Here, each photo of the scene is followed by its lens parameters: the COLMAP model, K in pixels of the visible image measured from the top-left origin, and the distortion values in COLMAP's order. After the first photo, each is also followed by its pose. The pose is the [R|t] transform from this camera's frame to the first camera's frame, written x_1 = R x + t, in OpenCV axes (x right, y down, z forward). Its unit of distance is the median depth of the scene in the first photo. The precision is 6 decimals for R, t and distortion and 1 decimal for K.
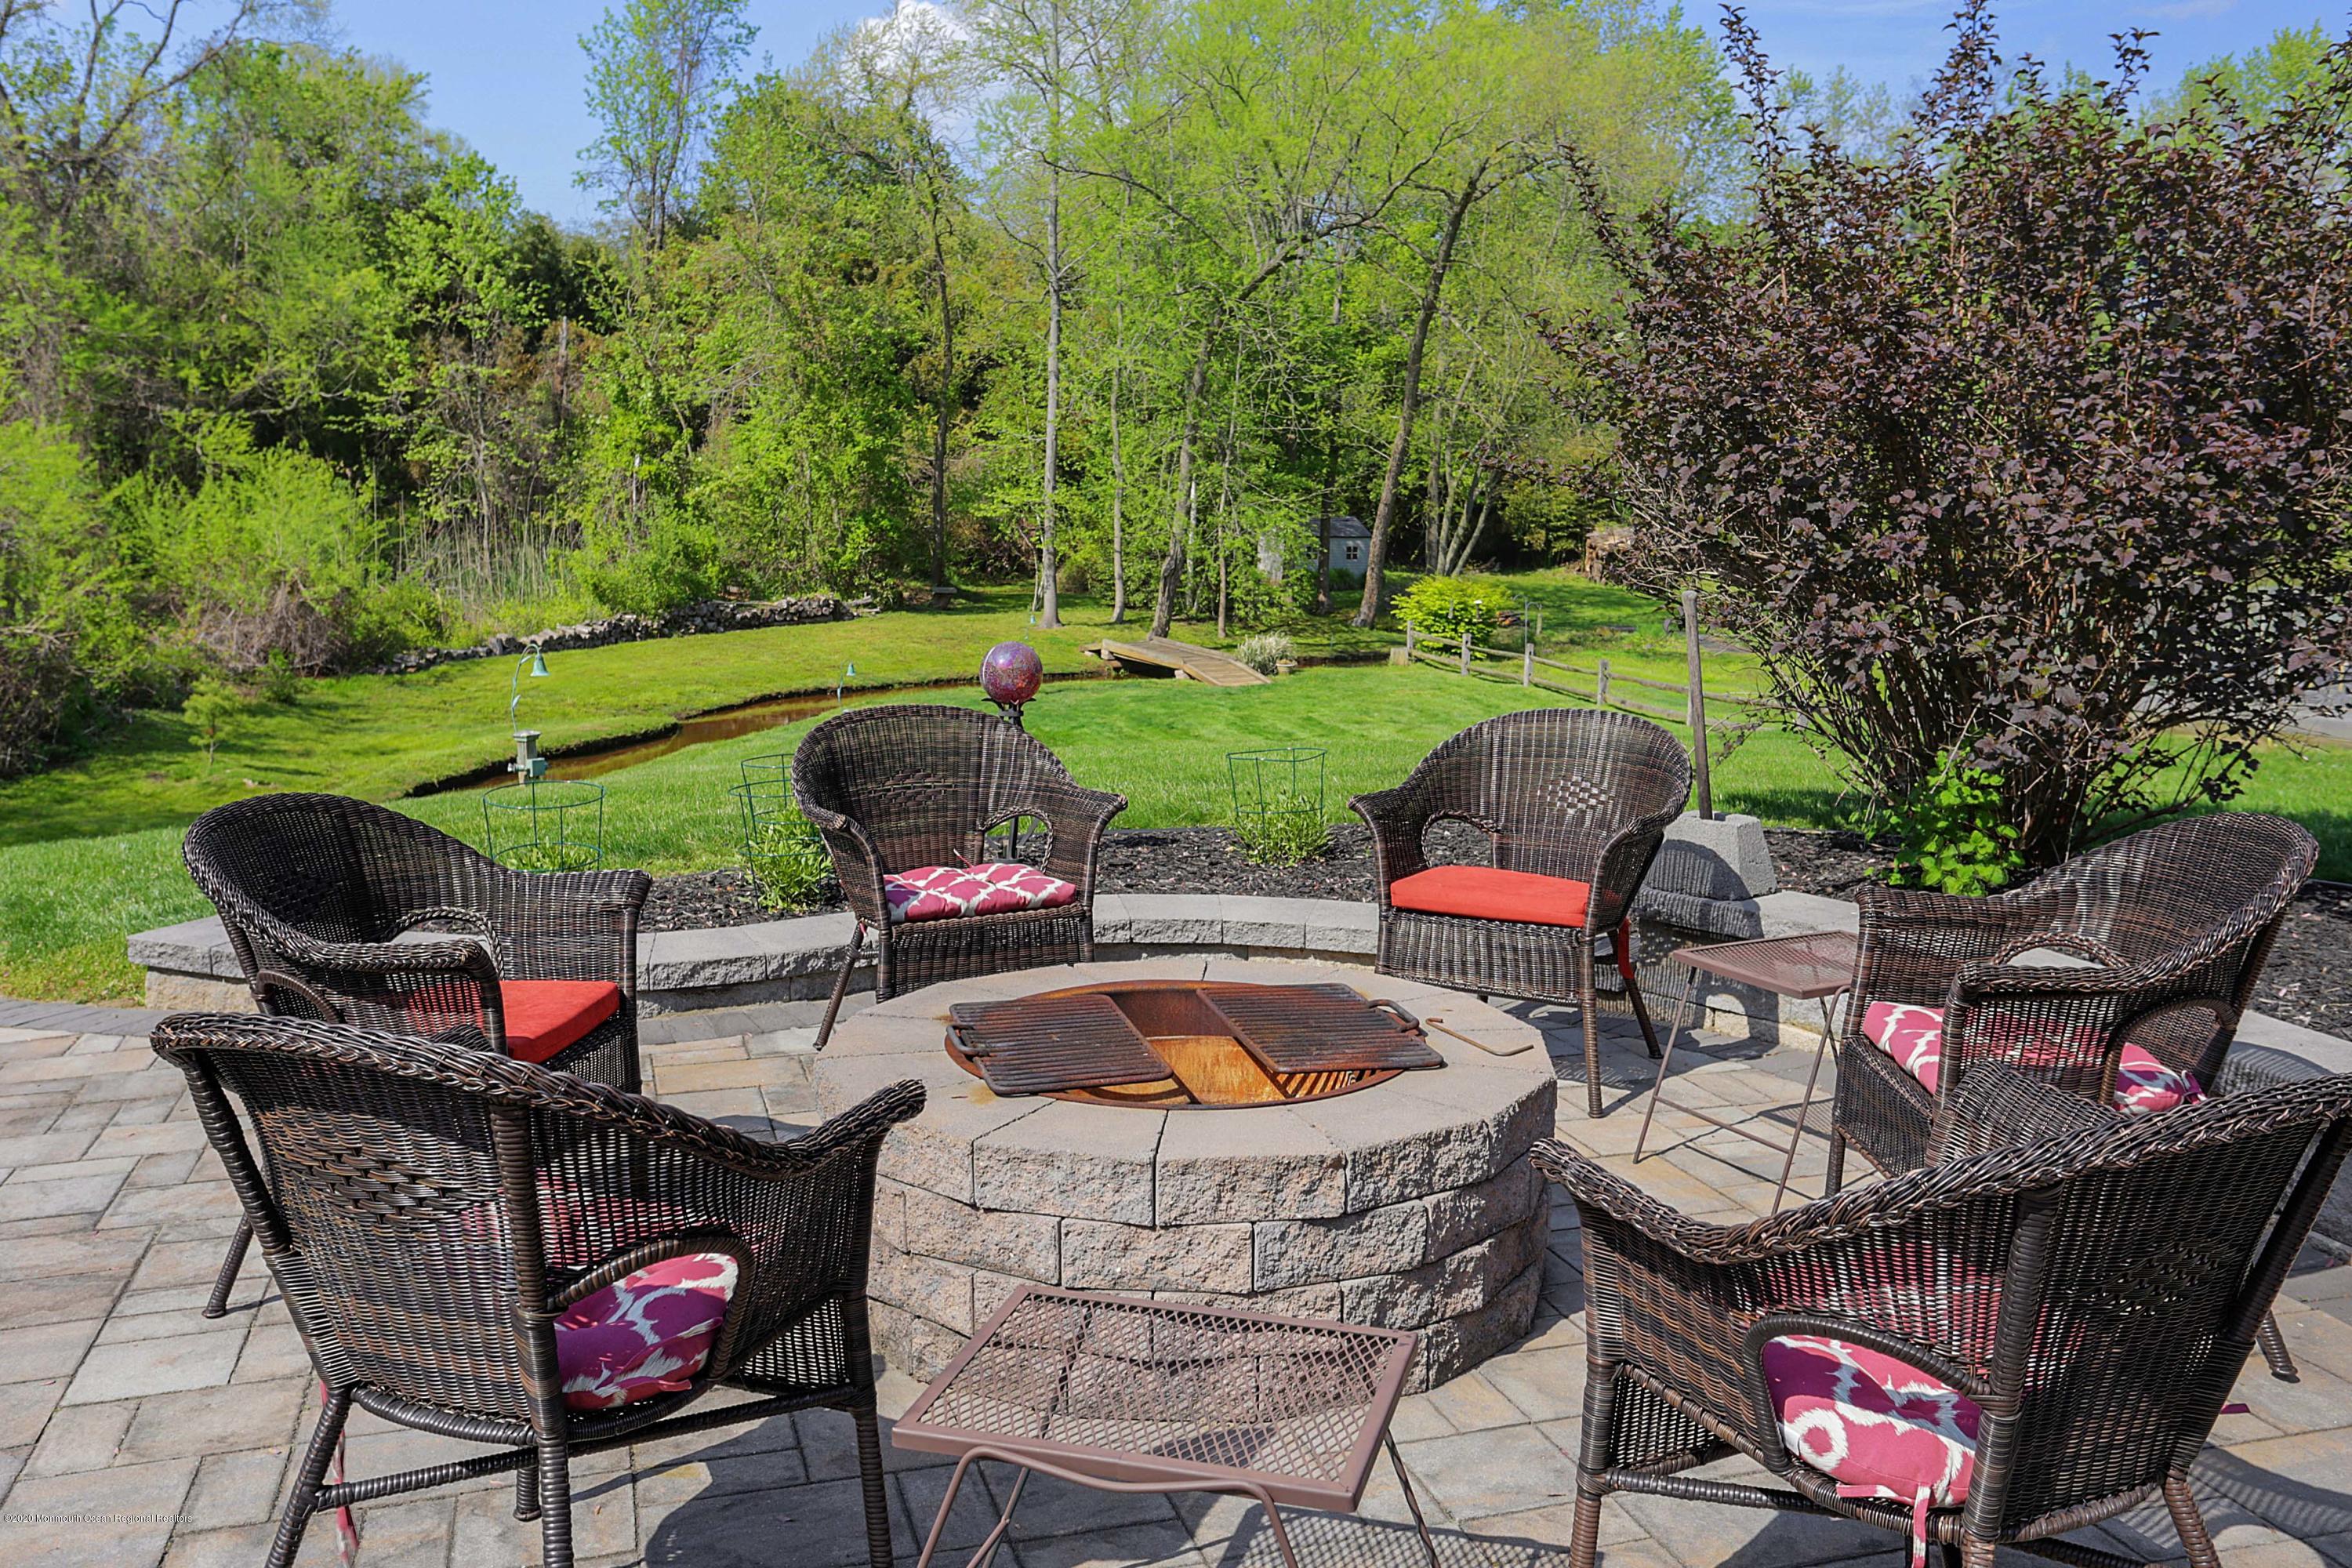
lens RADIAL K [[1982.0, 0, 1221.8], [0, 1982.0, 865.0], [0, 0, 1]] dist [-0.013656, 0.008280]
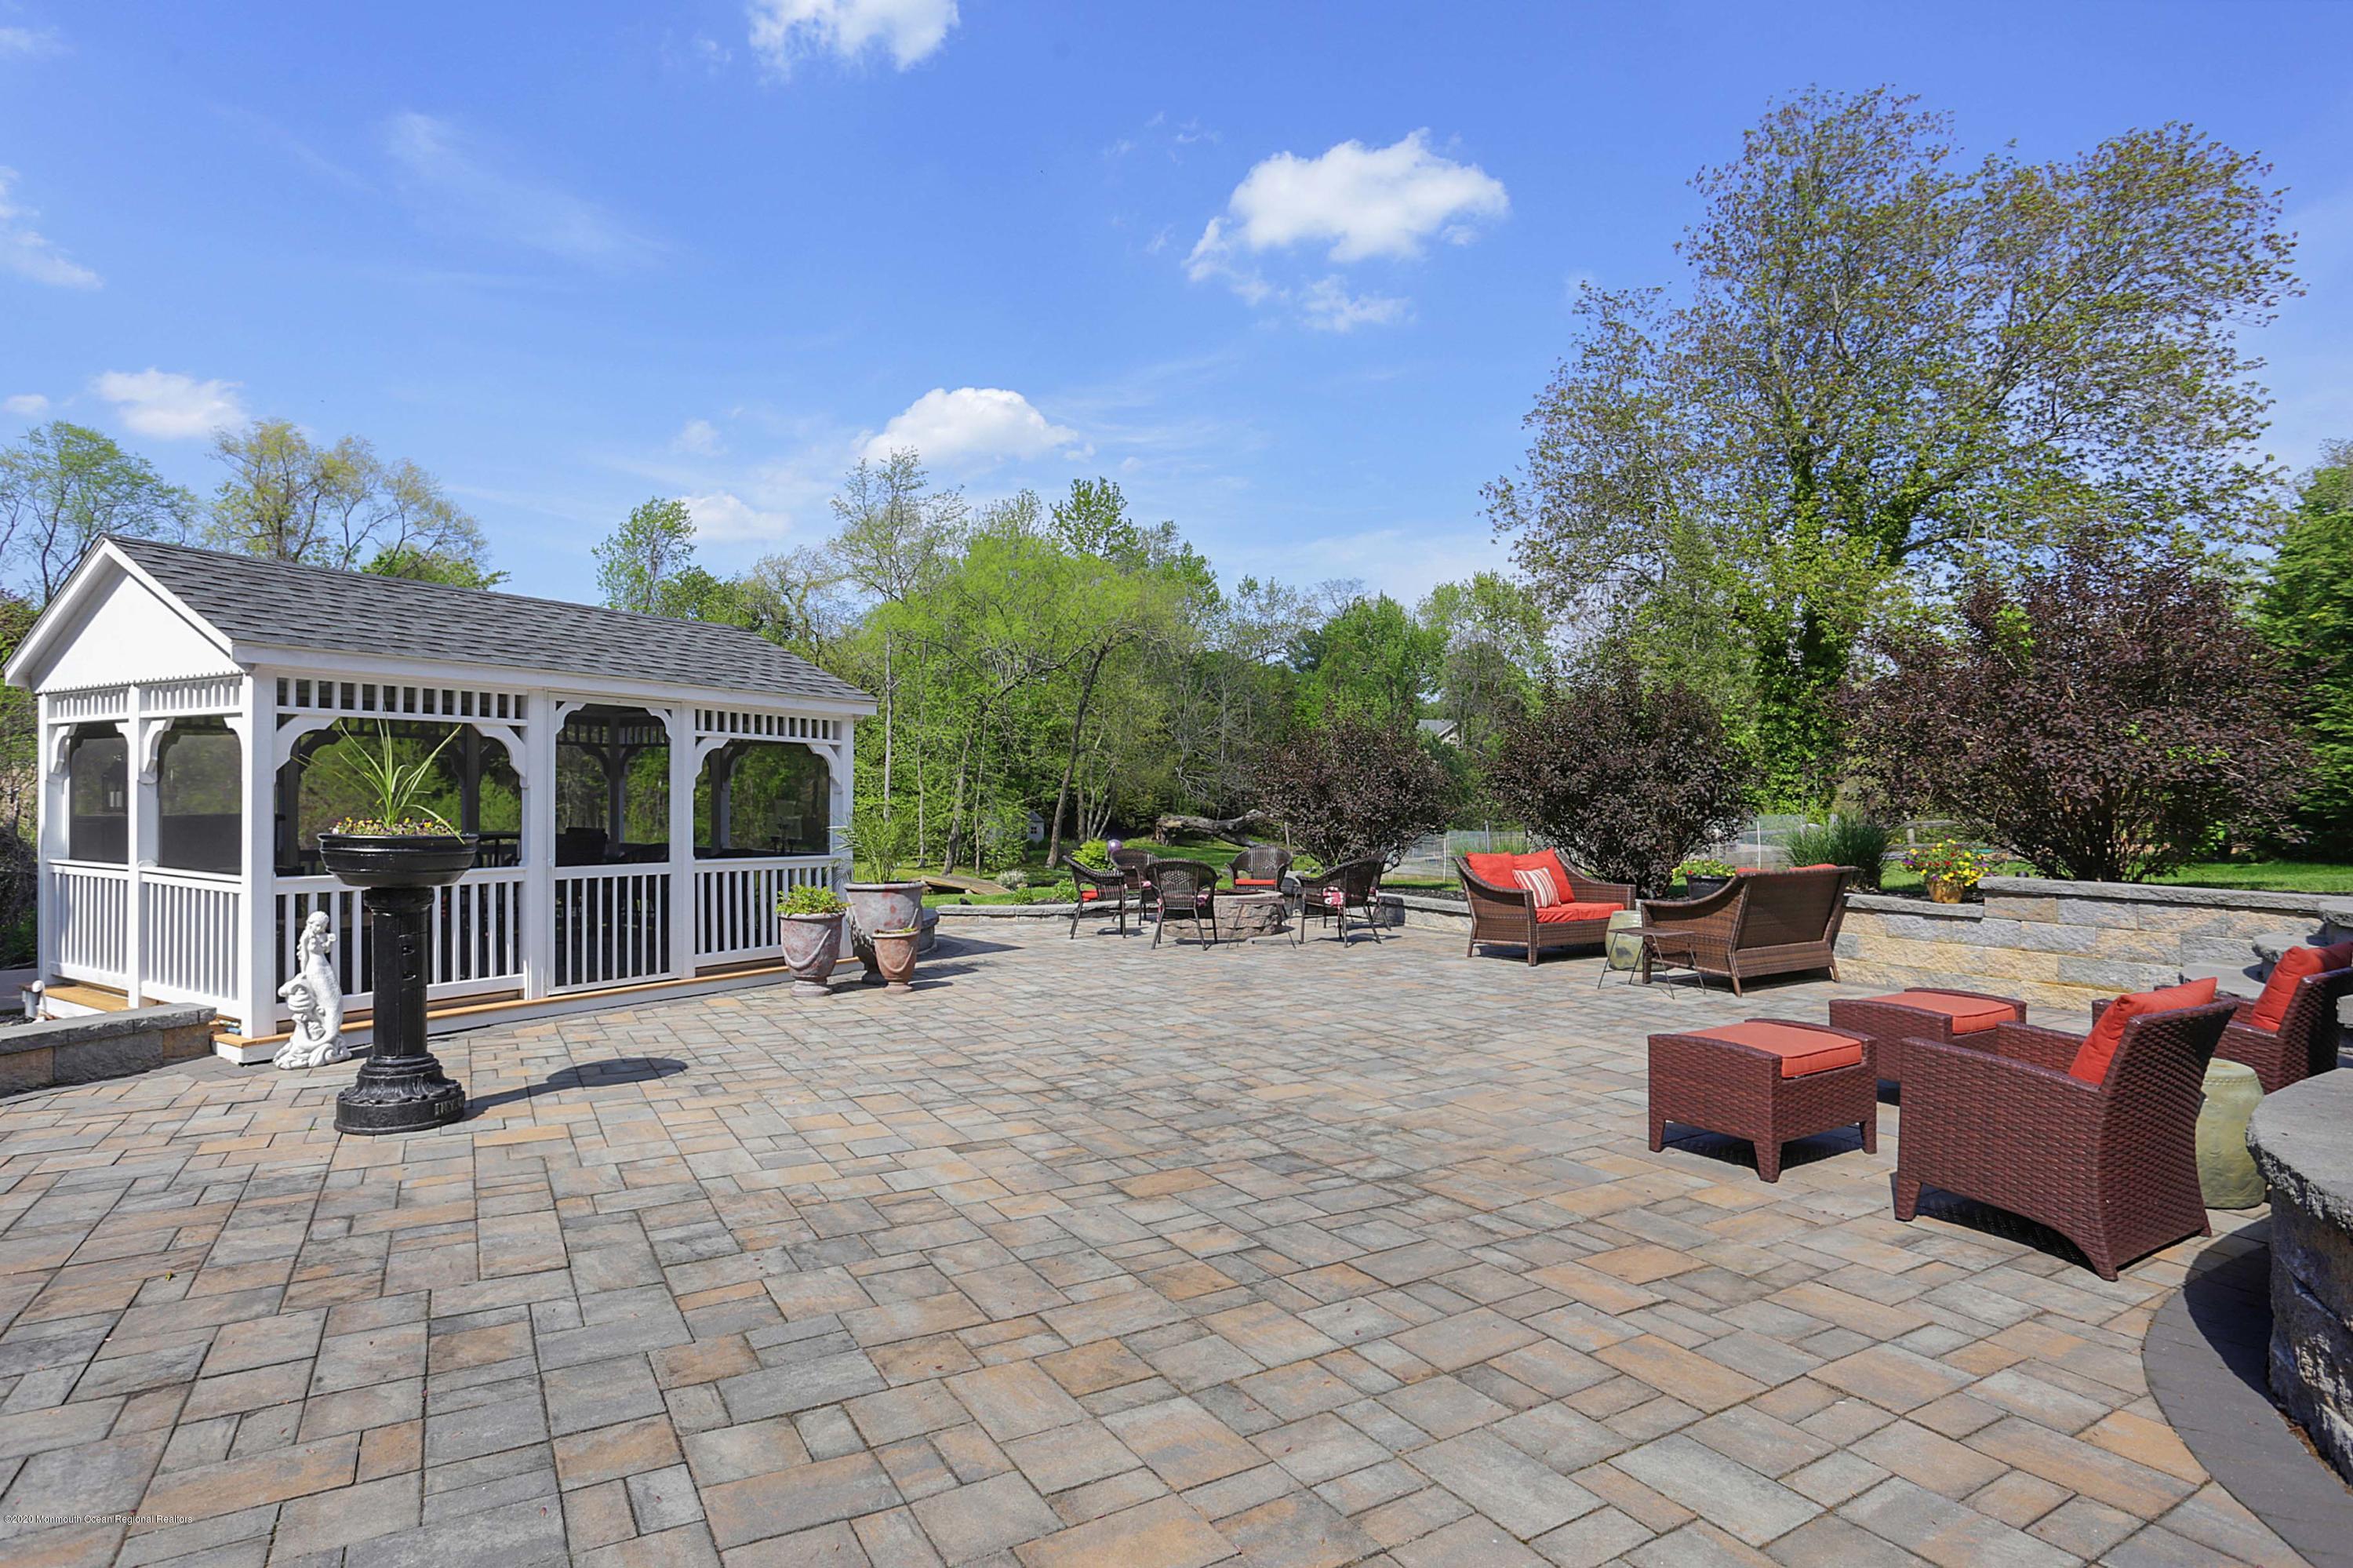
lens RADIAL K [[1262.6, 0, 1177.5], [0, 1262.6, 799.9], [0, 0, 1]] dist [-0.010809, 0.002220]
pose [[0.976717, -0.006645, 0.214430, -0.075627], [0.045591, 0.983119, -0.177196, 0.038061], [-0.209633, 0.182846, 0.960532, -0.213961]]
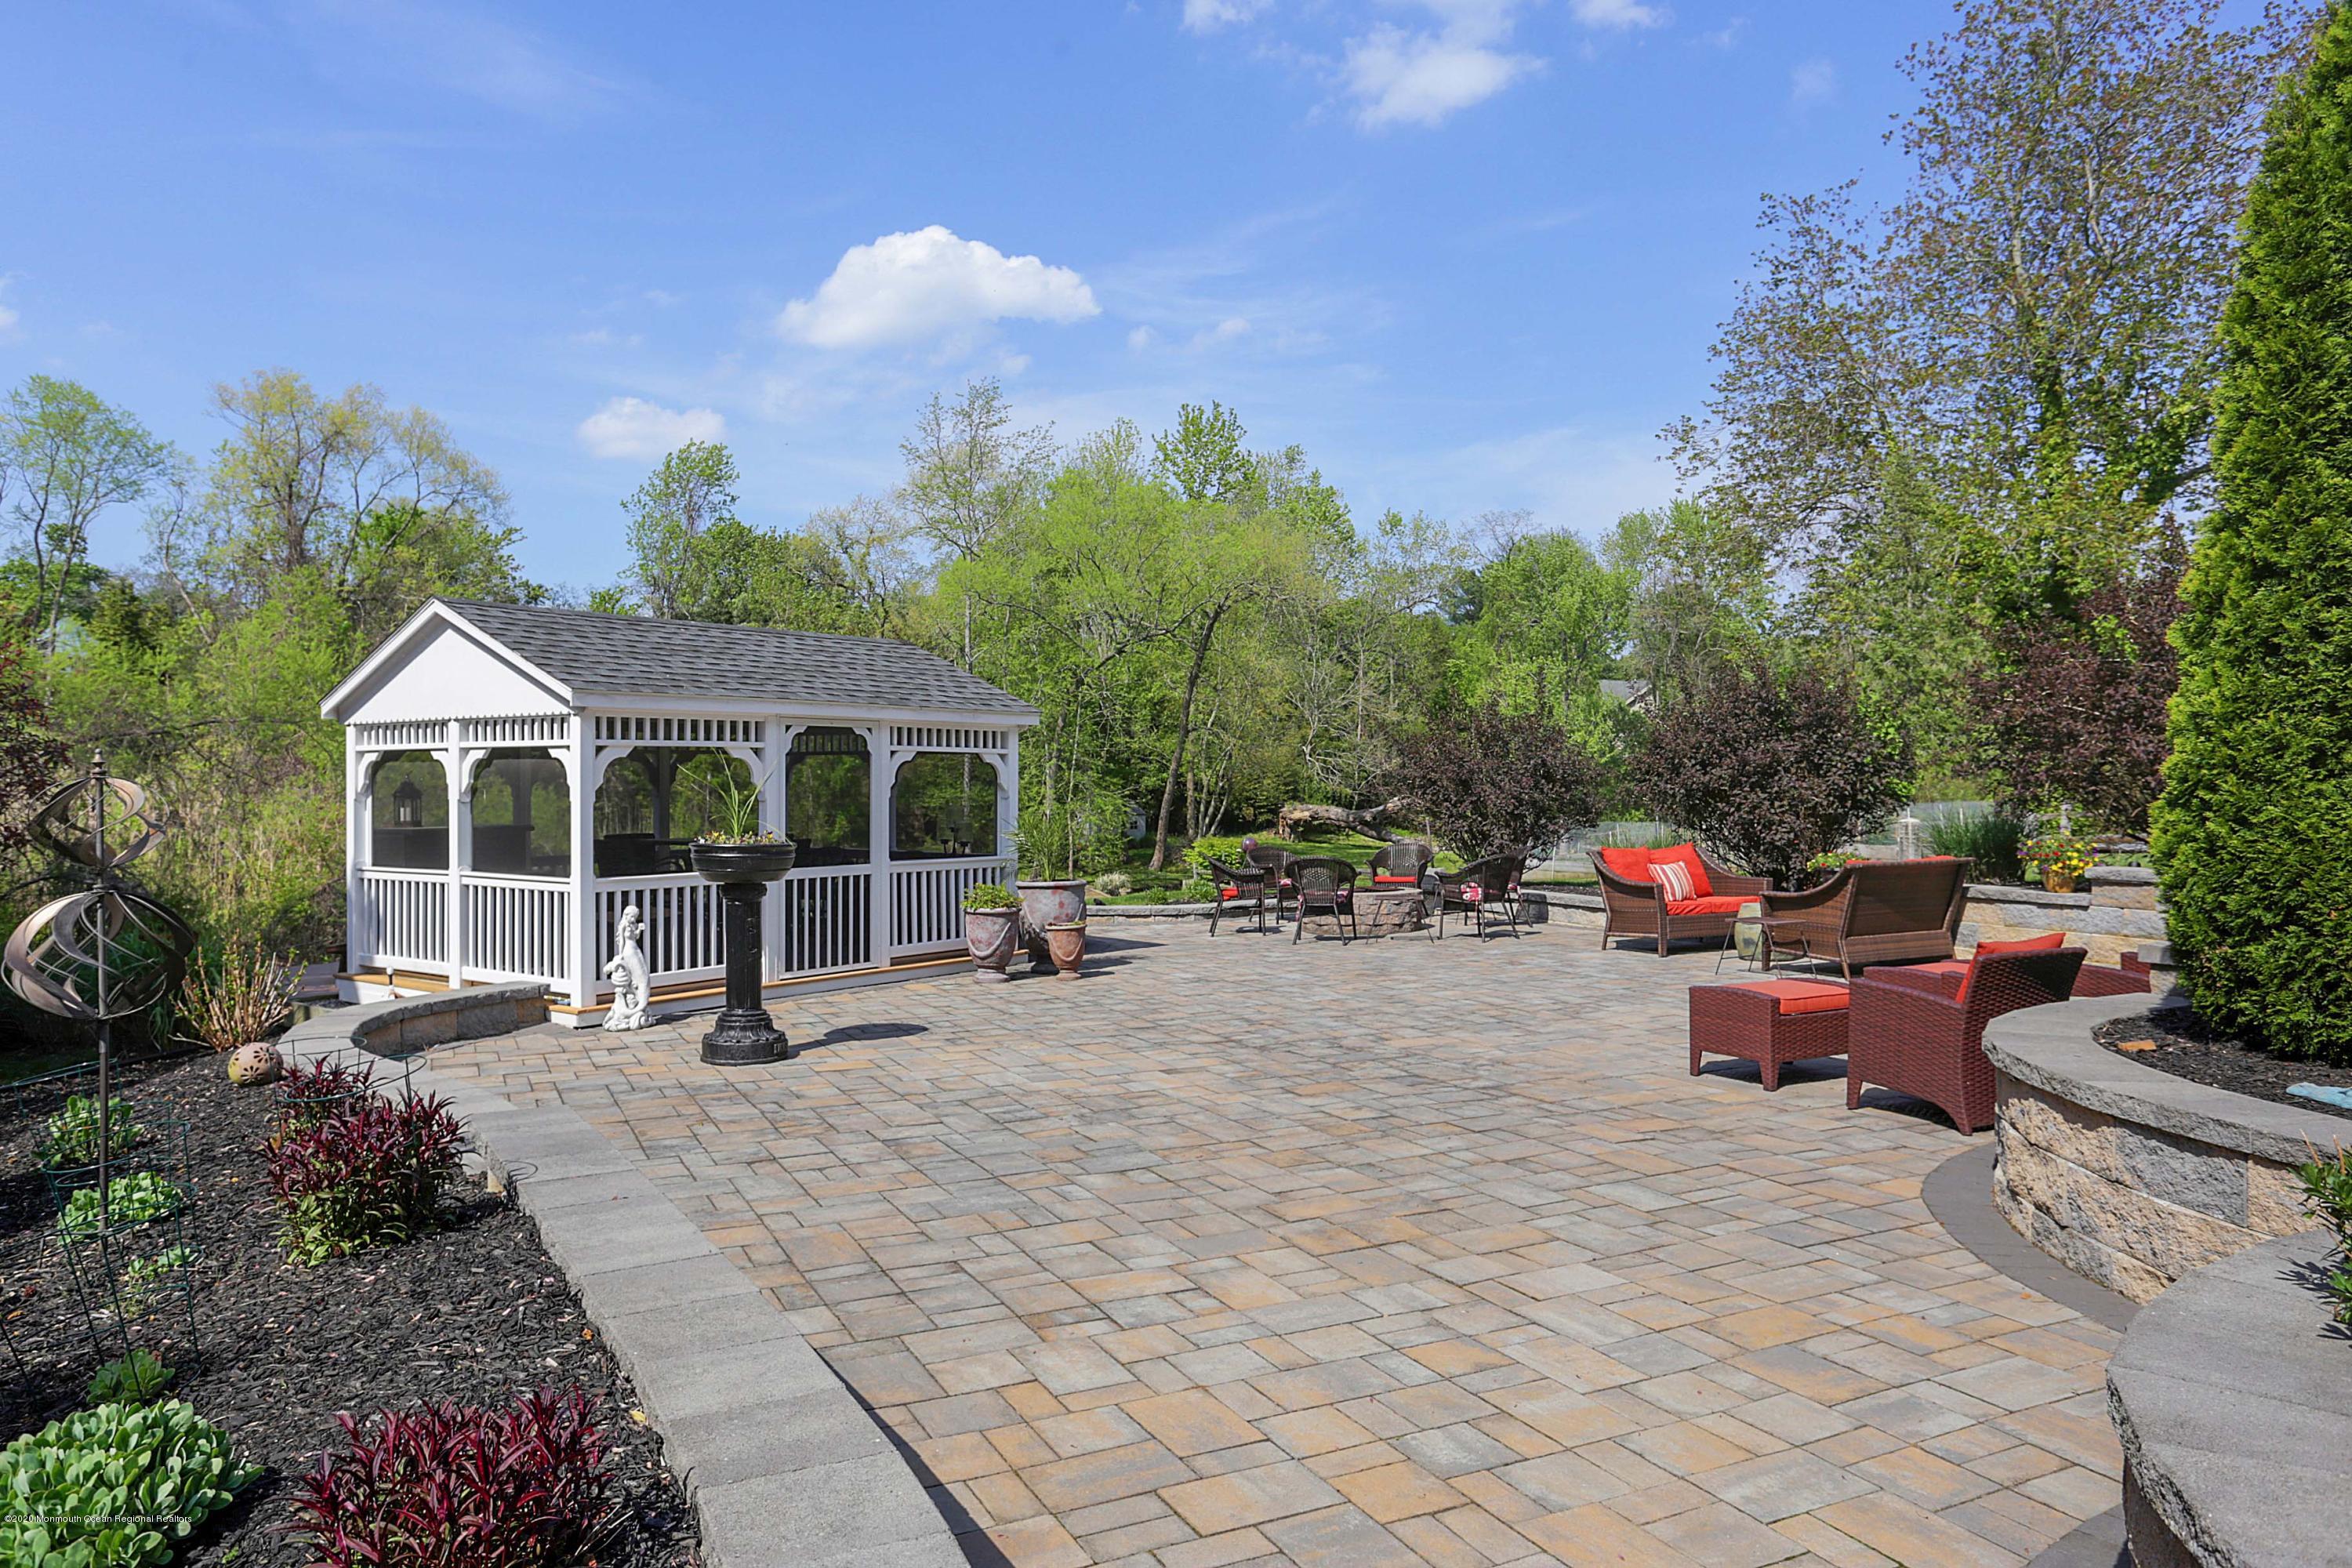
lens RADIAL K [[1582.3, 0, 1199.7], [0, 1582.3, 782.4], [0, 0, 1]] dist [0.001725, -0.003955]
pose [[0.988532, -0.018264, 0.149901, -0.093542], [0.045581, 0.982447, -0.180888, 0.047436], [-0.143966, 0.185646, 0.972013, -0.283150]]
